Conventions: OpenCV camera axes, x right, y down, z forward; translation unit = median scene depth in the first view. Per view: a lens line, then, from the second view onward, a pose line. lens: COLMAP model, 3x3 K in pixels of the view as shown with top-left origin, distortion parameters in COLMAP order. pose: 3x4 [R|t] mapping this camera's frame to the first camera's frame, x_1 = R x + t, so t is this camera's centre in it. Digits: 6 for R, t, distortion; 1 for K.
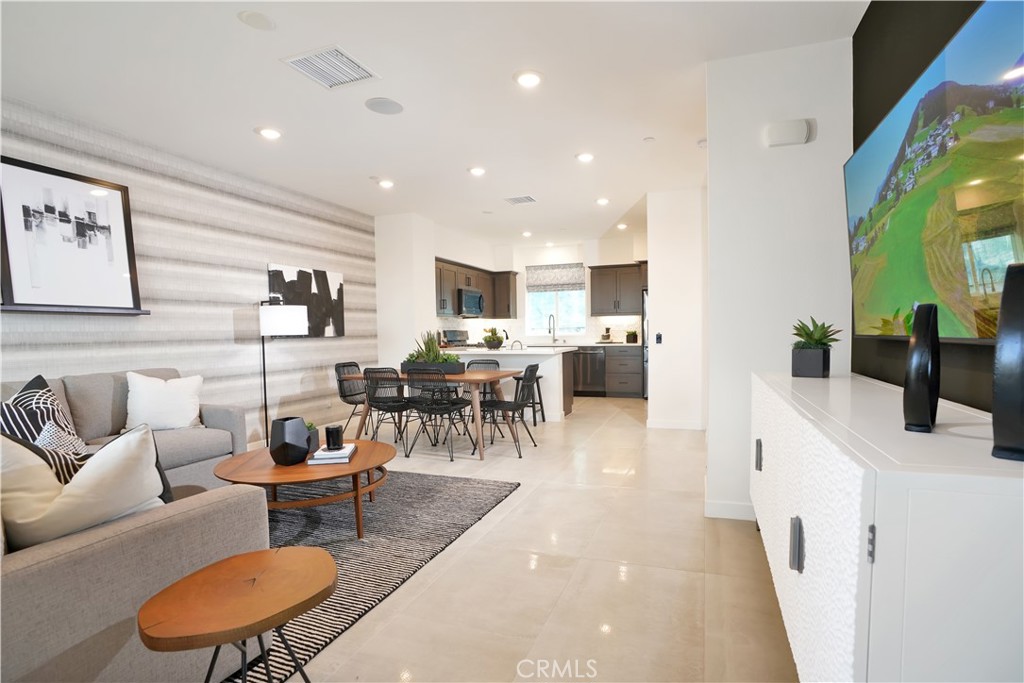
lens RADIAL K [[480.2, 0, 508.9], [0, 480.2, 348.3], [0, 0, 1]] dist [-0.074215, 0.031118]
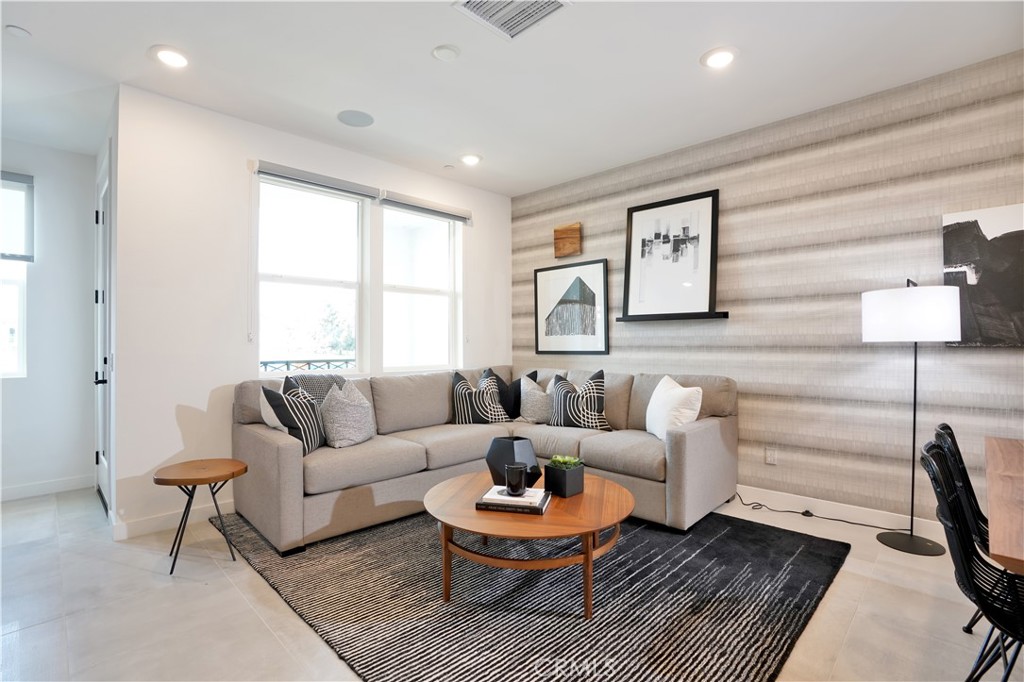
lens RADIAL K [[476.9, 0, 512.0], [0, 476.9, 341.0], [0, 0, 1]] dist [-0.074594, 0.030398]
pose [[-0.380716, 0.013790, -0.924589, 0.176662], [-0.022495, 0.999455, 0.024170, -0.026367], [0.924418, 0.030001, -0.380199, 0.645615]]
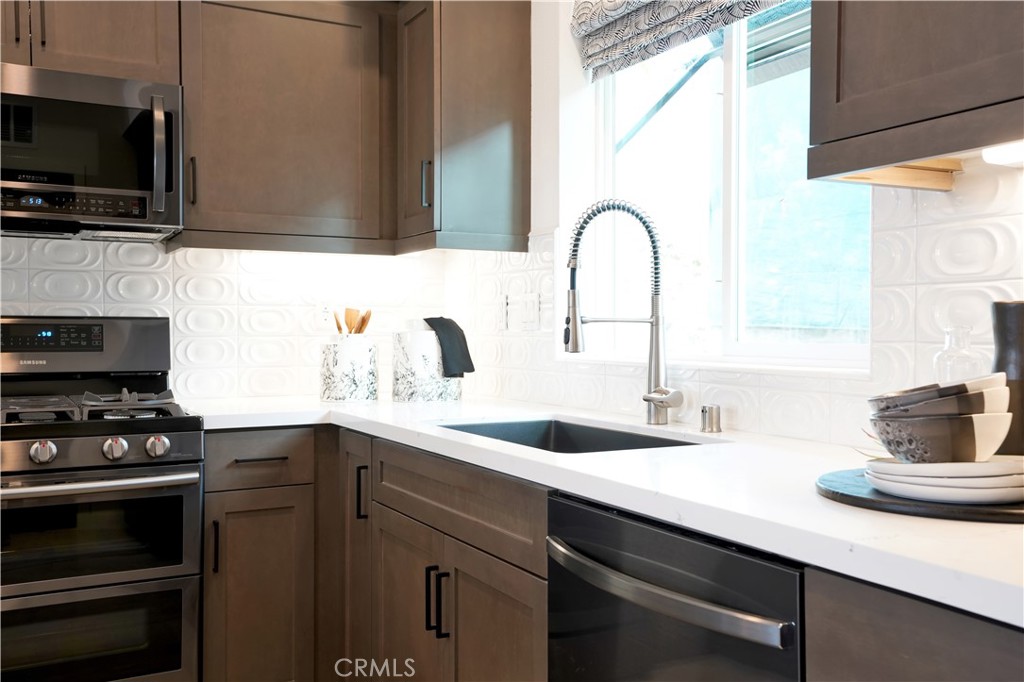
lens RADIAL K [[988.5, 0, 500.6], [0, 988.5, 329.7], [0, 0, 1]] dist [0.060727, 0.015581]
pose [[0.770375, 0.019713, -0.637286, 0.381051], [-0.035774, 0.999284, -0.012335, -0.050888], [0.636587, 0.032301, 0.770528, 1.235478]]
